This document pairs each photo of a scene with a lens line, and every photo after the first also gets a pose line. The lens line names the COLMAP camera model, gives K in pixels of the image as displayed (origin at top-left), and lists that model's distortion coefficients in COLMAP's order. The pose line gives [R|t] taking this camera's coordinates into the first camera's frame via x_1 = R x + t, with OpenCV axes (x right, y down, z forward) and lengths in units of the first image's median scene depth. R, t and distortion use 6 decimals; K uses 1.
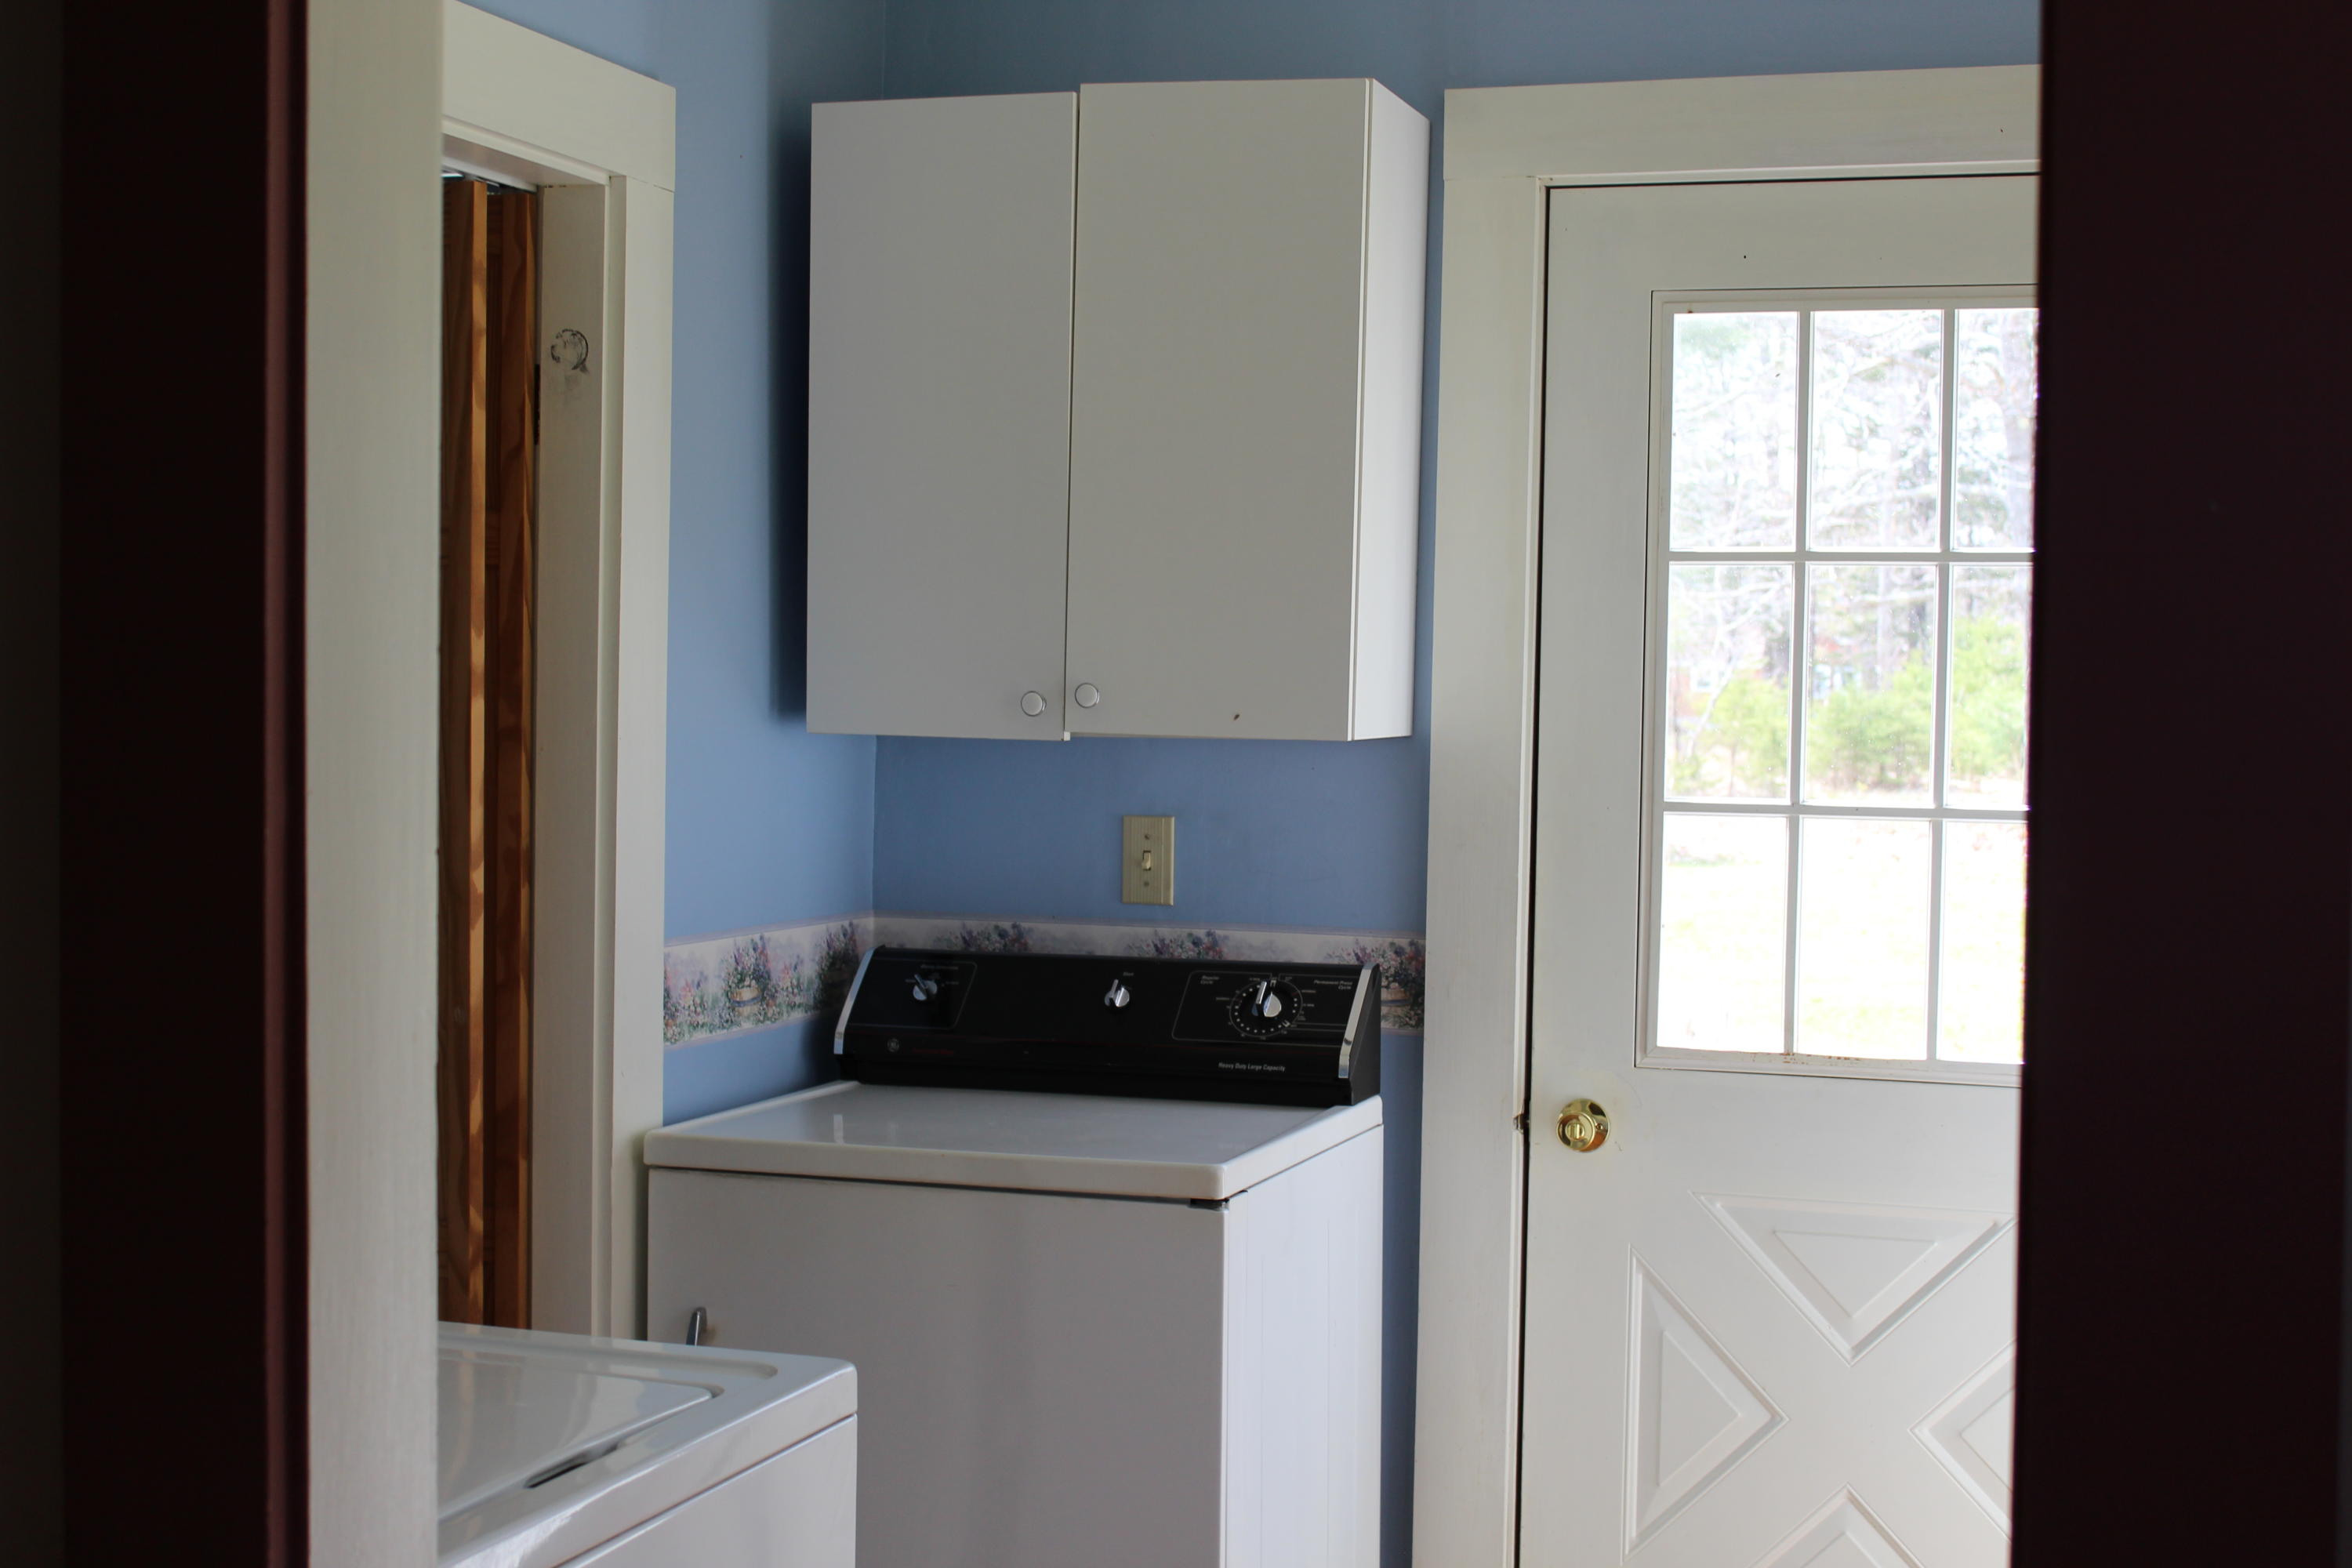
lens RADIAL K [[3265.8, 0, 1165.4], [0, 3265.8, 793.3], [0, 0, 1]] dist [-0.049603, 0.060720]
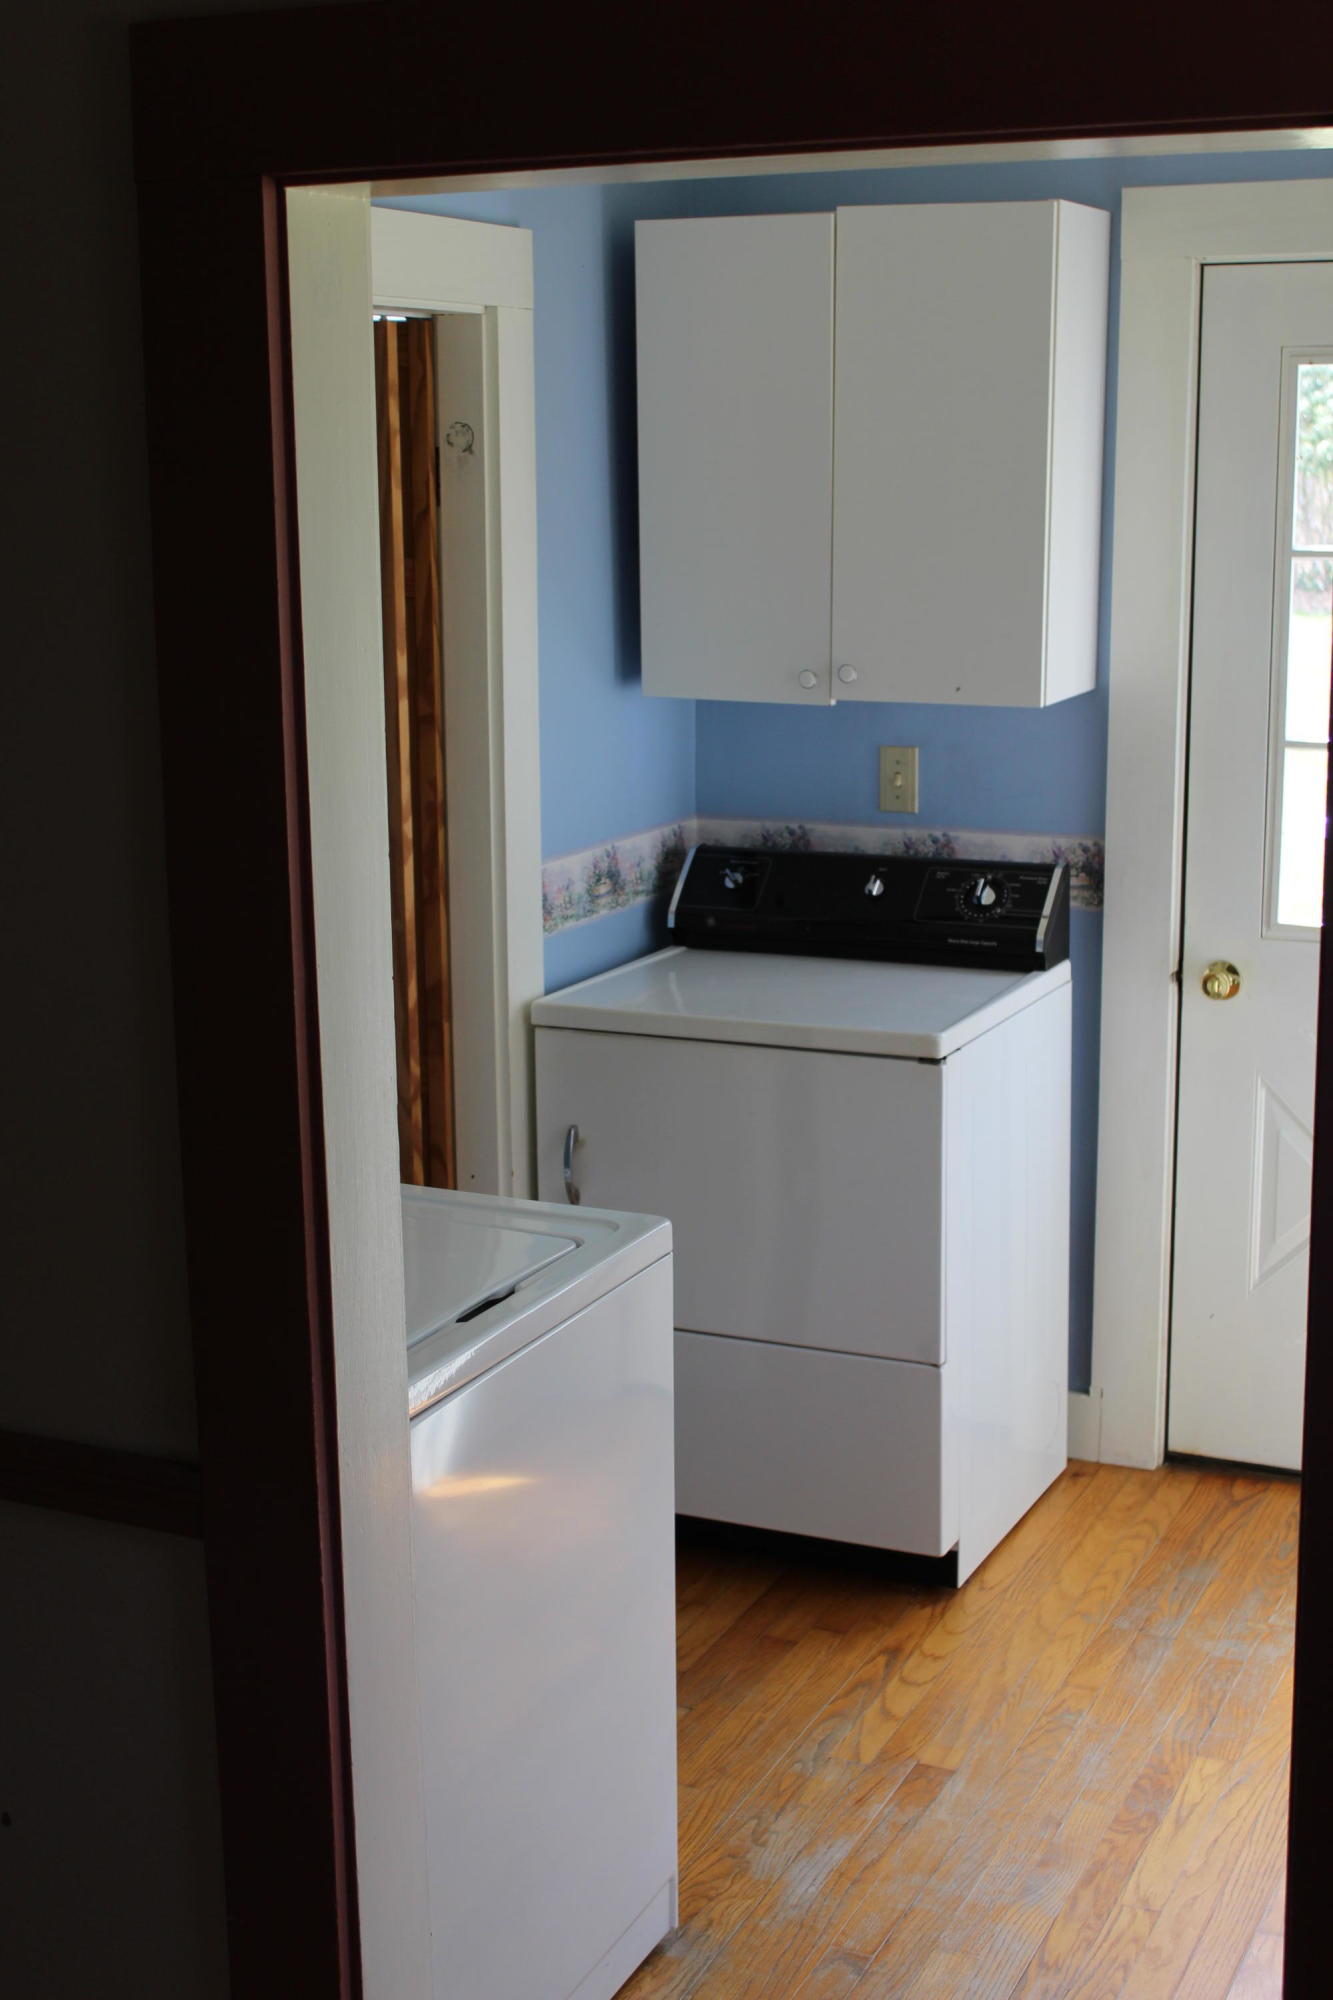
lens RADIAL K [[2777.1, 0, 666.5], [0, 2777.1, 1000.0], [0, 0, 1]] dist [-0.049603, 0.060720]
pose [[0.993674, -0.001953, -0.112290, 0.029772], [0.020617, 0.986029, 0.165291, -0.086607], [0.110399, -0.166560, 0.979832, -0.151355]]
